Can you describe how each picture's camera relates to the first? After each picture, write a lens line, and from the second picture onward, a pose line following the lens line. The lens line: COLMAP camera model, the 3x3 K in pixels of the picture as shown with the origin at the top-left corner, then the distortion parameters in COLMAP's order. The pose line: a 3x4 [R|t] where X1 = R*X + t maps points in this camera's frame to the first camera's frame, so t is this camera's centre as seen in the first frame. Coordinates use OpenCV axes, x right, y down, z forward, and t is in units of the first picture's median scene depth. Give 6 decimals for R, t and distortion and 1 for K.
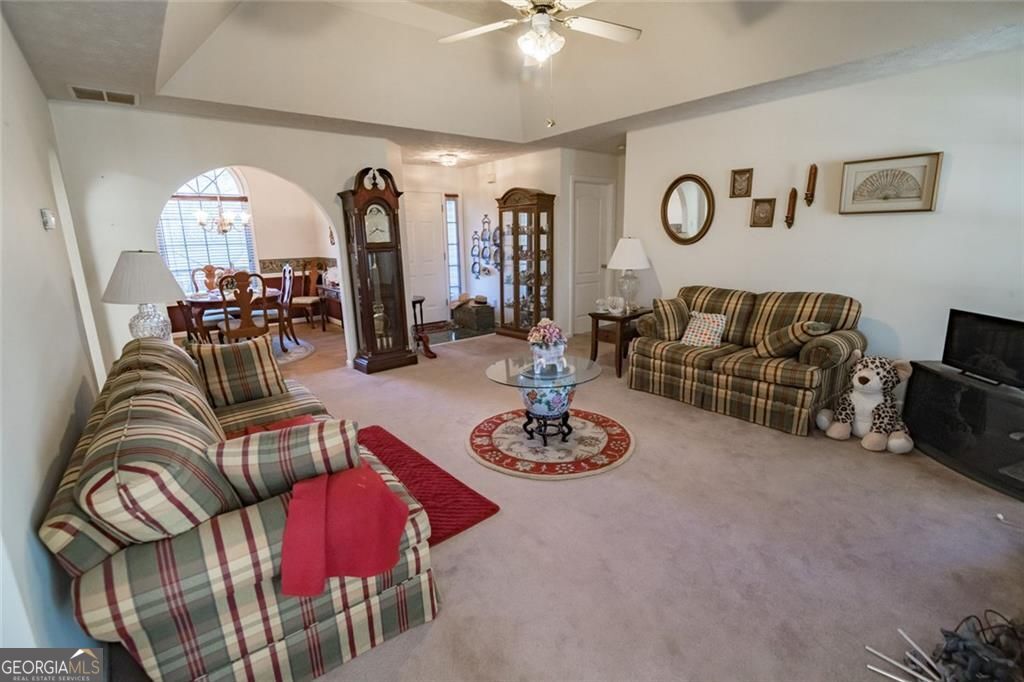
lens RADIAL K [[460.8, 0, 512.0], [0, 460.8, 341.0], [0, 0, 1]] dist [-0.015474, 0.000055]
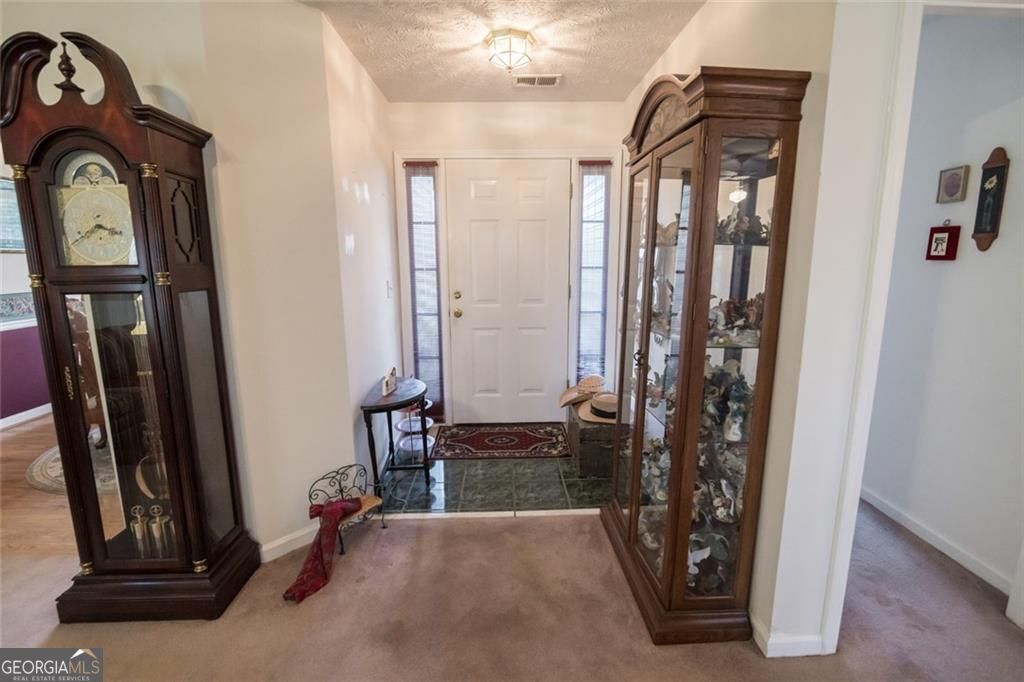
lens RADIAL K [[474.3, 0, 512.0], [0, 474.3, 341.0], [0, 0, 1]] dist [-0.017115, -0.000170]
pose [[0.795033, 0.119147, -0.594749, 0.113930], [-0.141734, 0.989865, 0.008838, -0.146490], [0.589775, 0.077270, 0.803863, 0.646518]]
